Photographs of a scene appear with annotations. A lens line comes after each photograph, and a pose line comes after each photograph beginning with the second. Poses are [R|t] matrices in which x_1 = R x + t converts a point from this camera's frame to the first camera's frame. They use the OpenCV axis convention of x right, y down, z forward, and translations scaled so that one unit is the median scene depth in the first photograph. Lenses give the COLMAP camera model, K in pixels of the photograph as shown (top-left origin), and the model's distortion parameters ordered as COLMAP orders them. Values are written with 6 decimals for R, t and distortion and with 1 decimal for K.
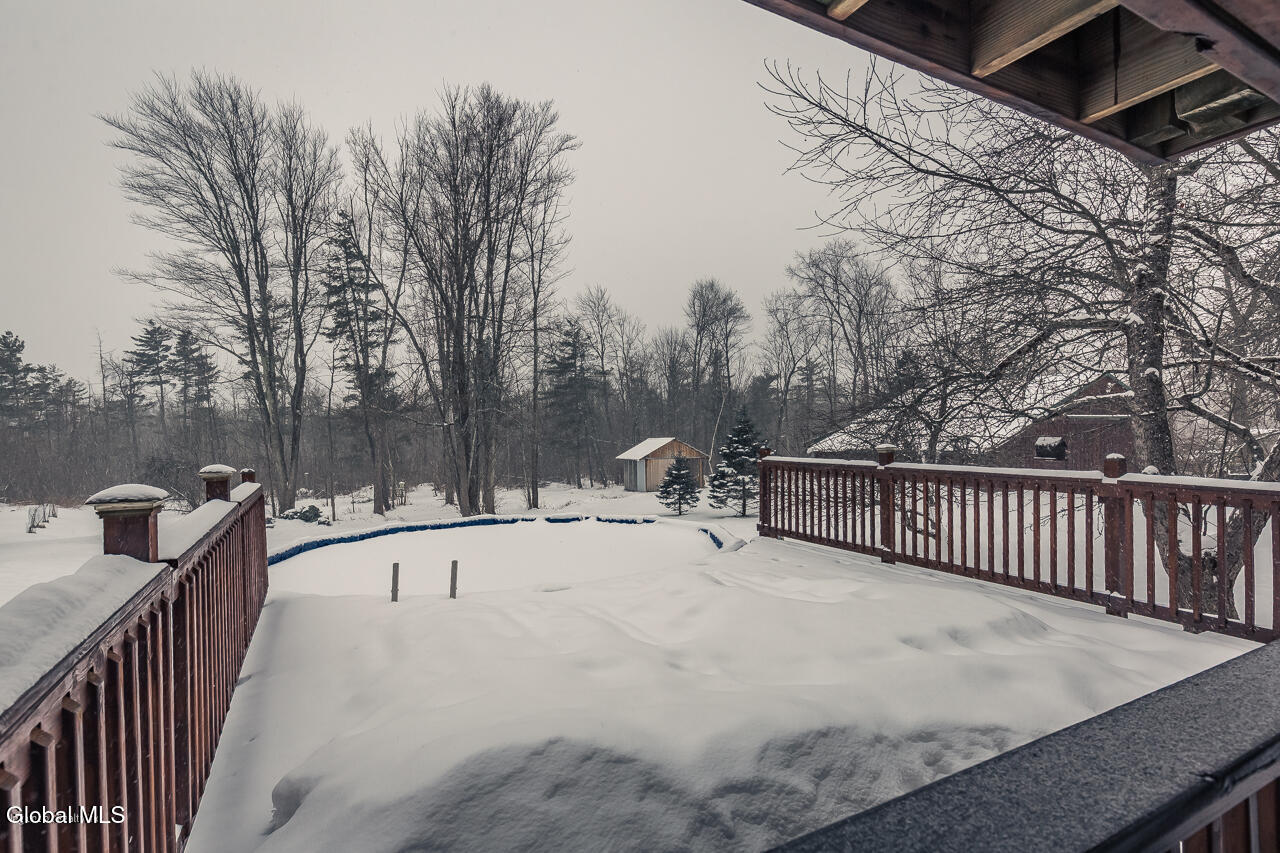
lens RADIAL K [[617.9, 0, 646.7], [0, 617.9, 448.8], [0, 0, 1]] dist [0.002231, 0.000566]
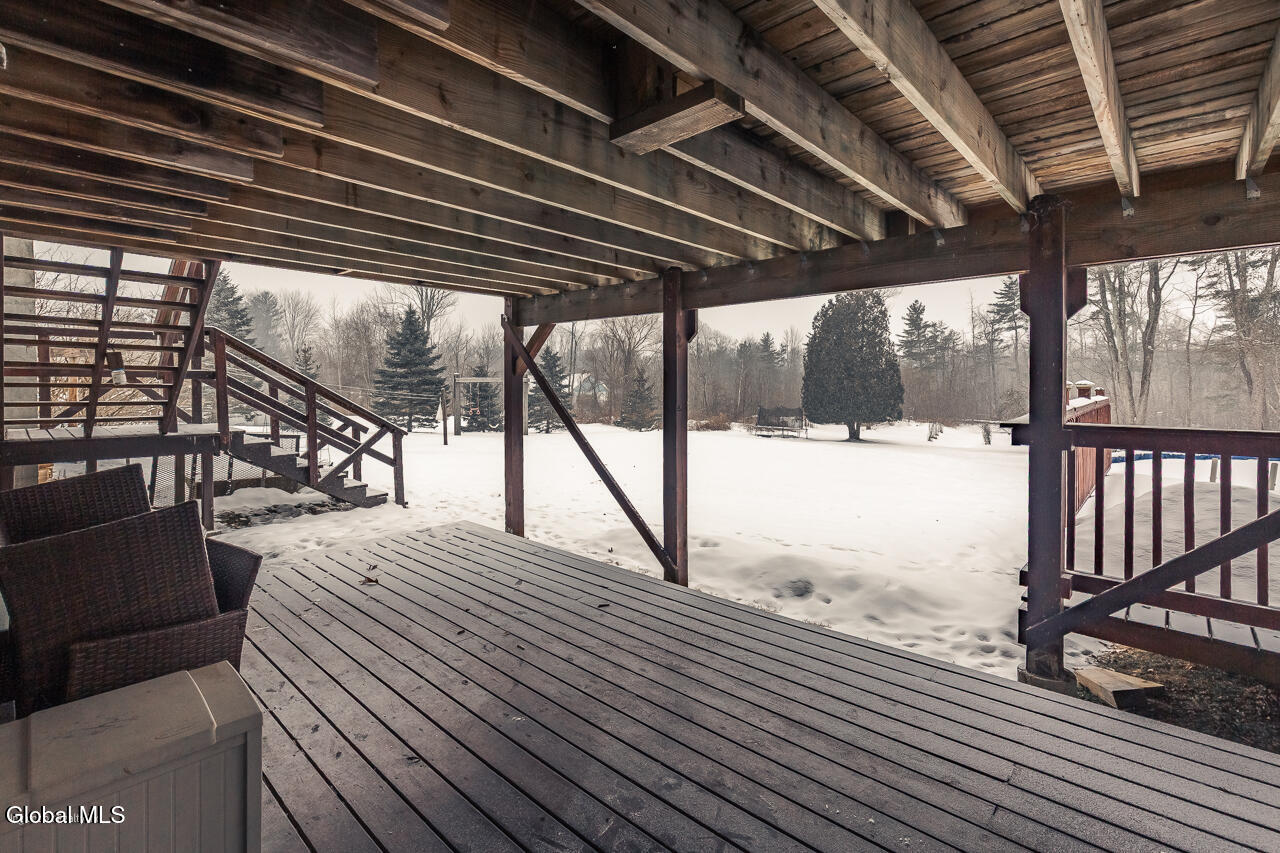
lens RADIAL K [[580.0, 0, 640.8], [0, 580.0, 392.1], [0, 0, 1]] dist [0.002536, 0.000609]
pose [[0.330927, 0.026530, -0.943283, 0.031694], [-0.016177, 0.999617, 0.022439, 0.002853], [0.943518, 0.007834, 0.331230, -0.053021]]
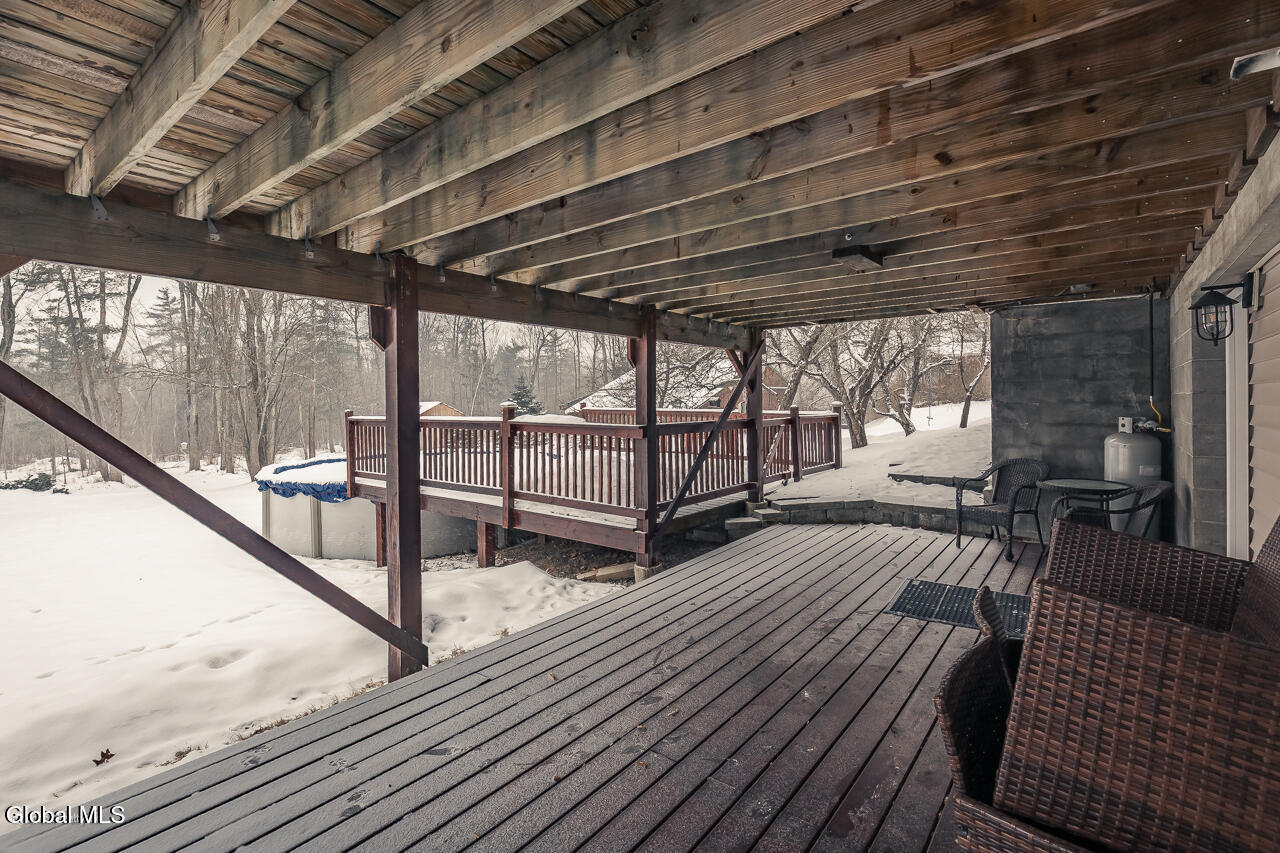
lens RADIAL K [[593.7, 0, 636.1], [0, 593.7, 399.0], [0, 0, 1]] dist [-0.001069, 0.000279]
pose [[0.917872, 0.005834, 0.396833, -0.048493], [0.004356, 0.999684, -0.024771, 0.004608], [-0.396852, 0.024465, 0.917557, -0.089715]]
